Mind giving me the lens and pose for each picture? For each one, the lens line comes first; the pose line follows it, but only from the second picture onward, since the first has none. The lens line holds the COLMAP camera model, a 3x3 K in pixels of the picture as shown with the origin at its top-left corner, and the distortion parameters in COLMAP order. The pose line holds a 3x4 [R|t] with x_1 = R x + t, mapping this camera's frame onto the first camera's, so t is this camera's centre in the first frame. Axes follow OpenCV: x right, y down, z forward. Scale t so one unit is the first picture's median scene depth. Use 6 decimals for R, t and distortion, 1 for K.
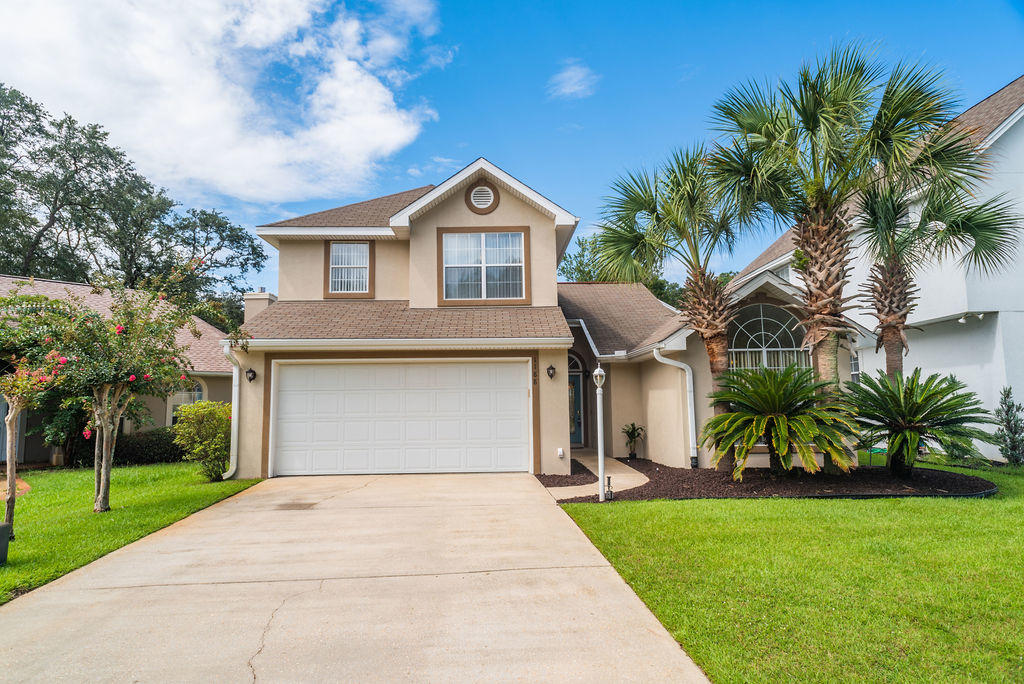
lens RADIAL K [[584.3, 0, 512.8], [0, 584.3, 344.1], [0, 0, 1]] dist [0.000693, -0.000739]
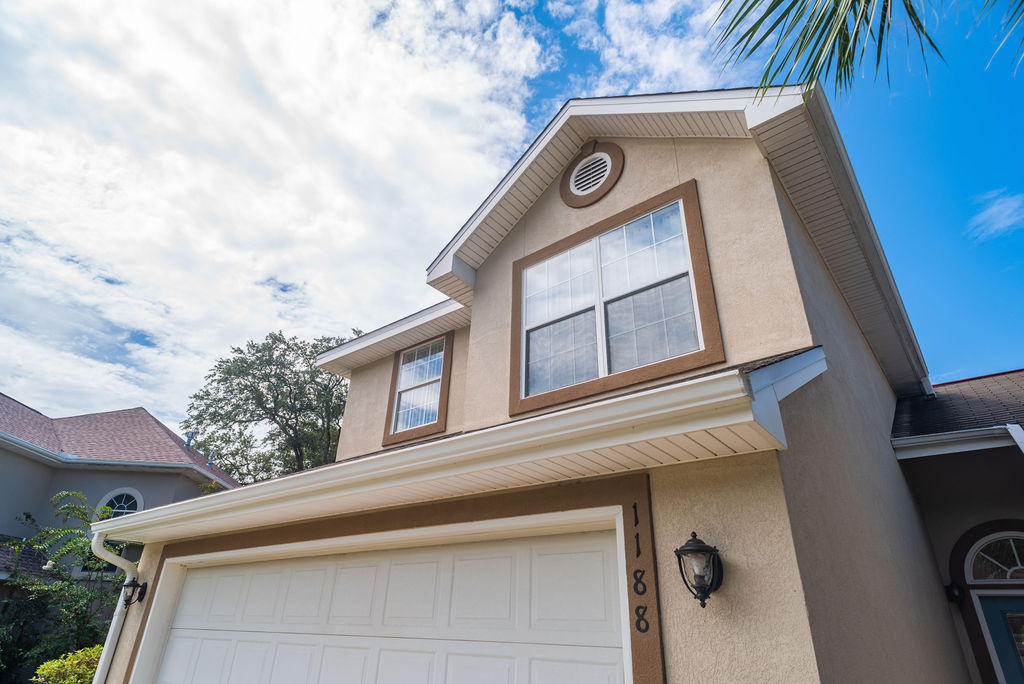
lens RADIAL K [[568.4, 0, 513.5], [0, 568.4, 343.7], [0, 0, 1]] dist [0.022826, -0.014976]
pose [[0.755489, -0.265494, -0.598957, 0.138868], [0.041374, 0.931722, -0.360809, 0.036994], [0.653854, 0.247806, 0.714890, 0.674905]]
